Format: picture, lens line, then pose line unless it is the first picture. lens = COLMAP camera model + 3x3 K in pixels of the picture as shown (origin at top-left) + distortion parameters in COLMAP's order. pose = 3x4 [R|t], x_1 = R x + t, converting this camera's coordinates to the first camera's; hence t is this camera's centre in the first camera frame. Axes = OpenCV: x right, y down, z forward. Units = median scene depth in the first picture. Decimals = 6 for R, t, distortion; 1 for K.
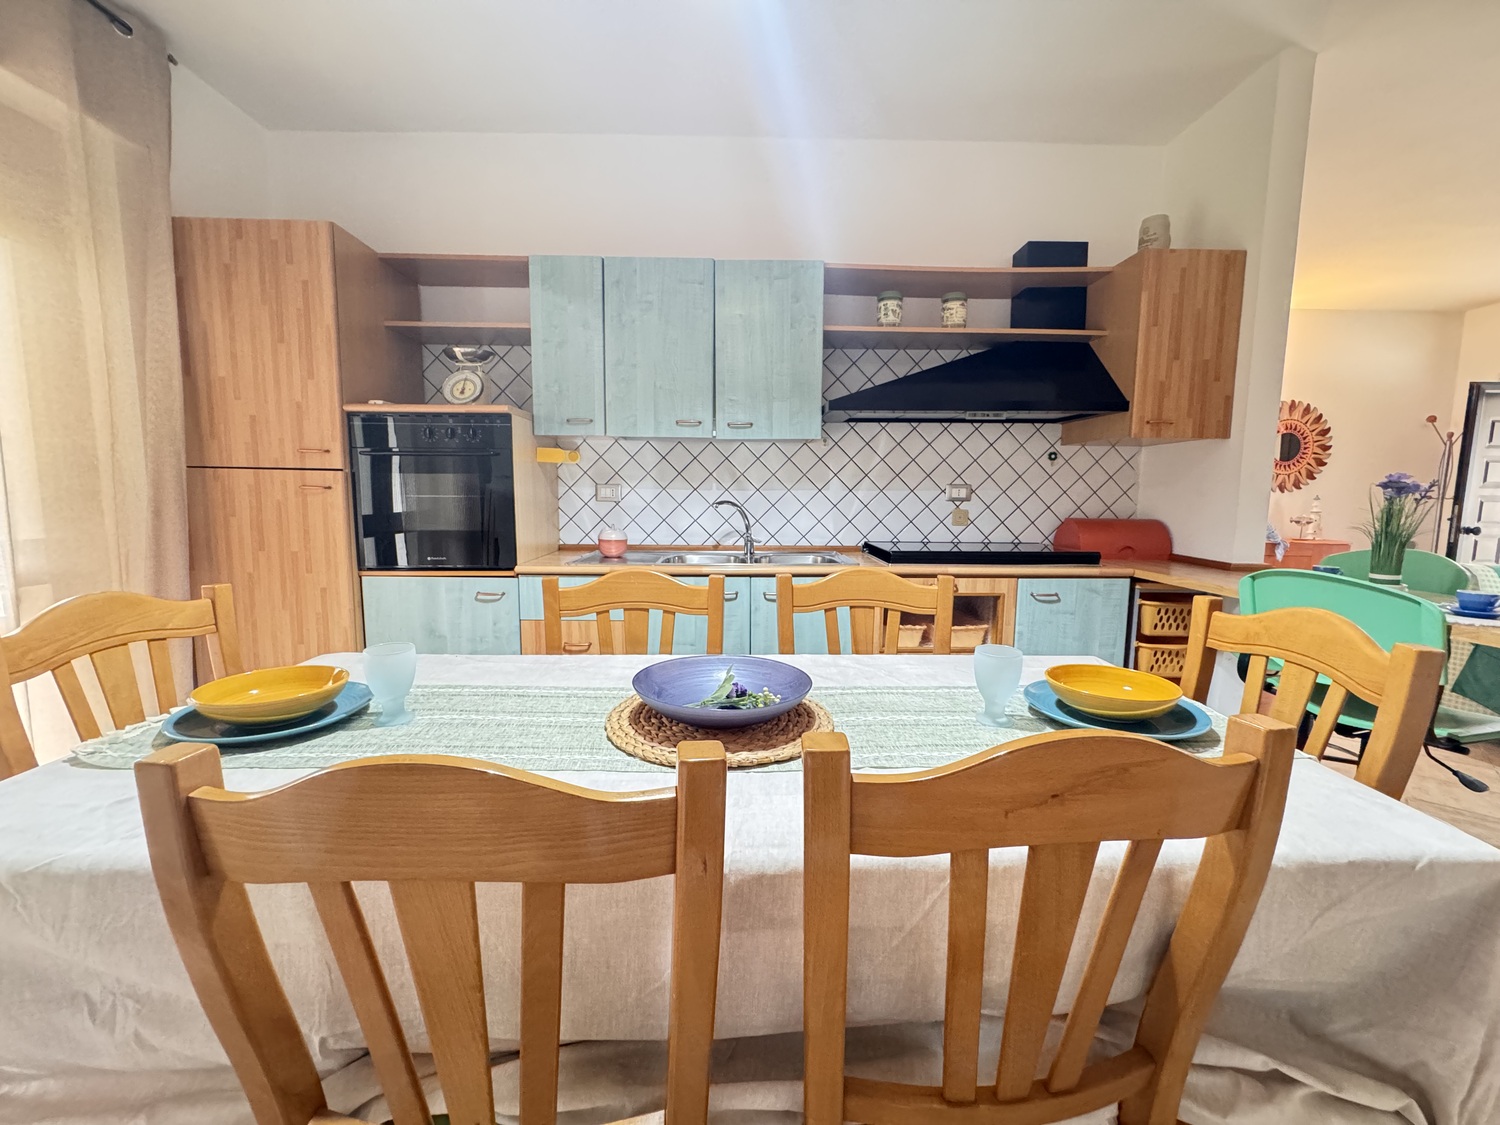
lens RADIAL K [[587.4, 0, 750.4], [0, 587.4, 551.8], [0, 0, 1]] dist [-0.001522, 0.000095]
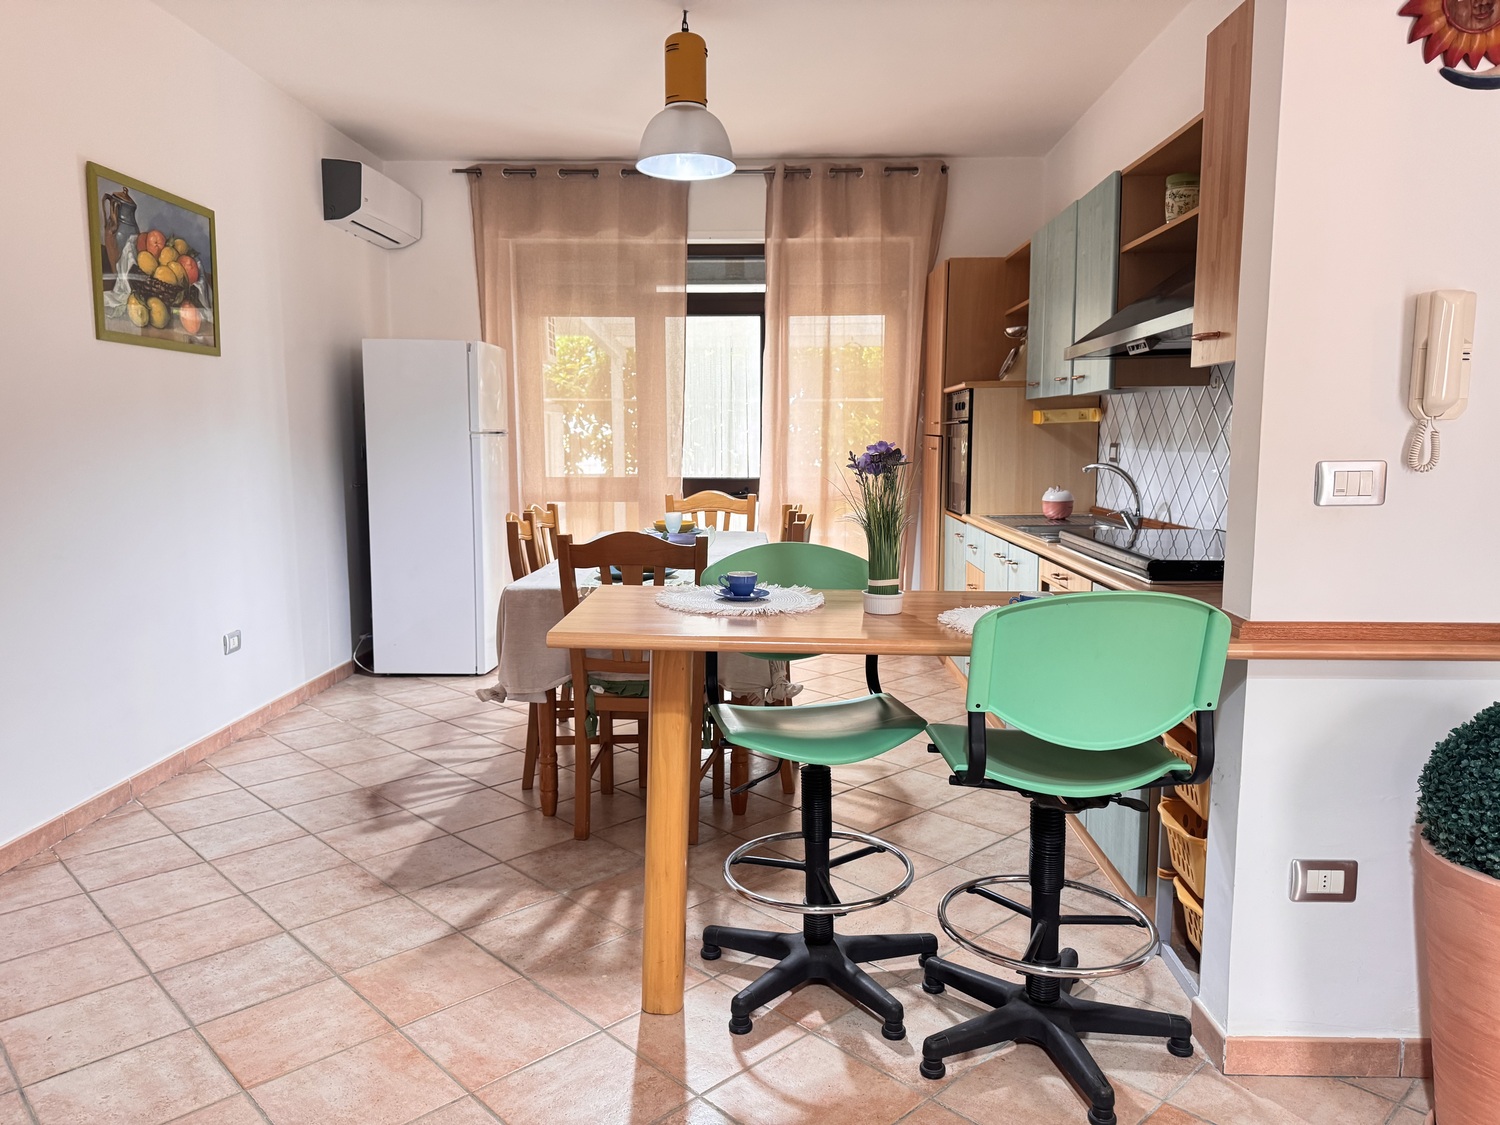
lens RADIAL K [[1064.4, 0, 734.4], [0, 1064.4, 561.0], [0, 0, 1]] dist [0.145984, -0.197442]
pose [[-0.046450, 0.109864, -0.992861, 1.659177], [-0.100734, 0.988352, 0.114078, -0.077205], [0.993829, 0.105313, -0.034842, 0.566005]]
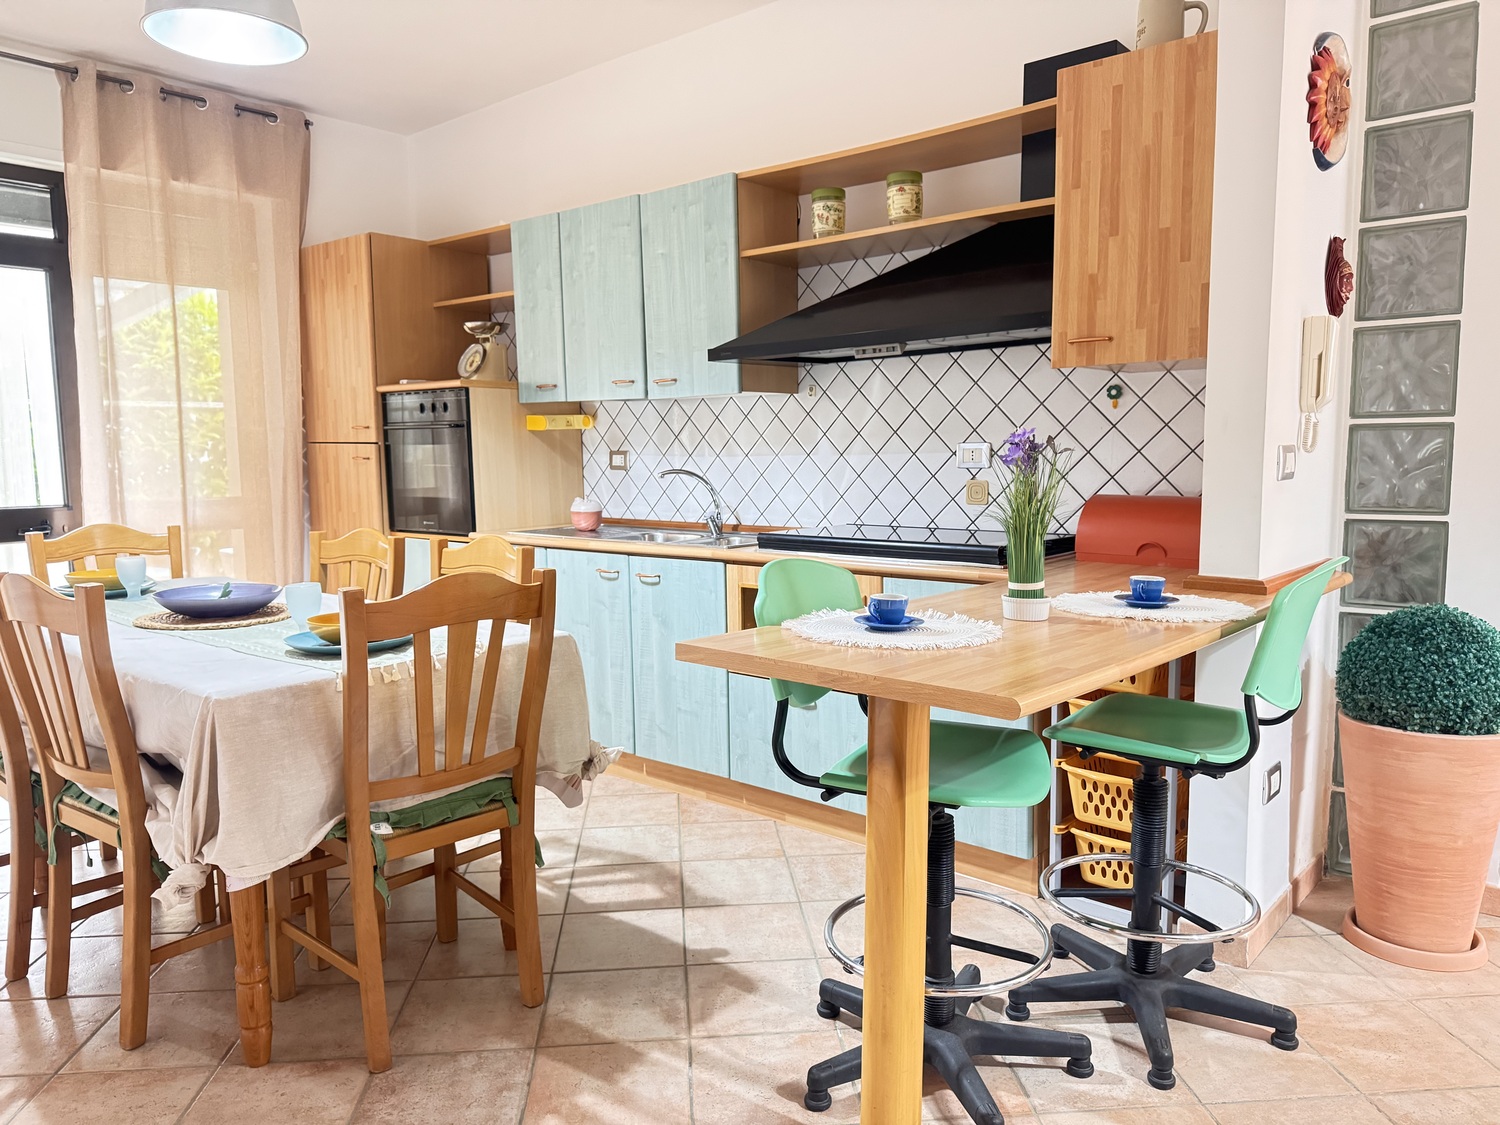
lens RADIAL K [[1064.4, 0, 734.4], [0, 1064.4, 561.0], [0, 0, 1]] dist [0.145984, -0.197442]
pose [[0.741401, 0.054076, -0.668880, 1.121910], [-0.052116, 0.998377, 0.022949, 0.005945], [0.669036, 0.017845, 0.743016, -0.096270]]
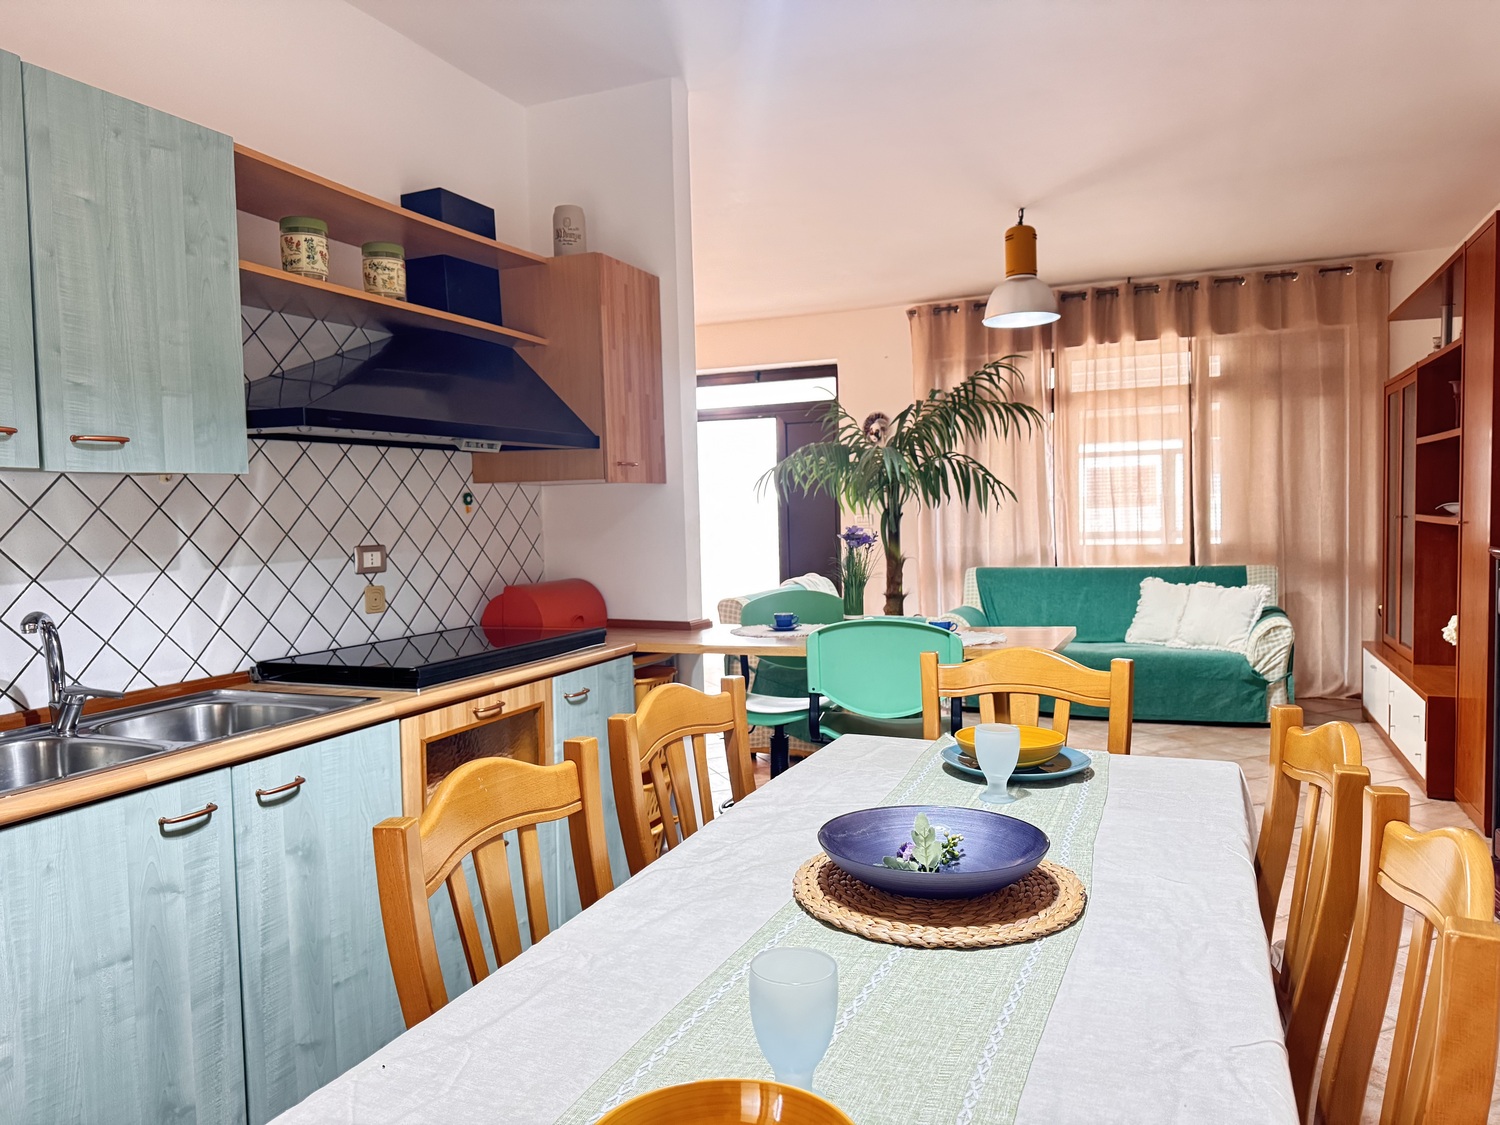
lens RADIAL K [[1064.4, 0, 734.4], [0, 1064.4, 561.0], [0, 0, 1]] dist [0.145984, -0.197442]
pose [[0.418754, -0.060121, 0.906107, -0.576252], [0.120410, 0.992672, 0.010217, -0.074908], [-0.900081, 0.104826, 0.422924, 0.219217]]
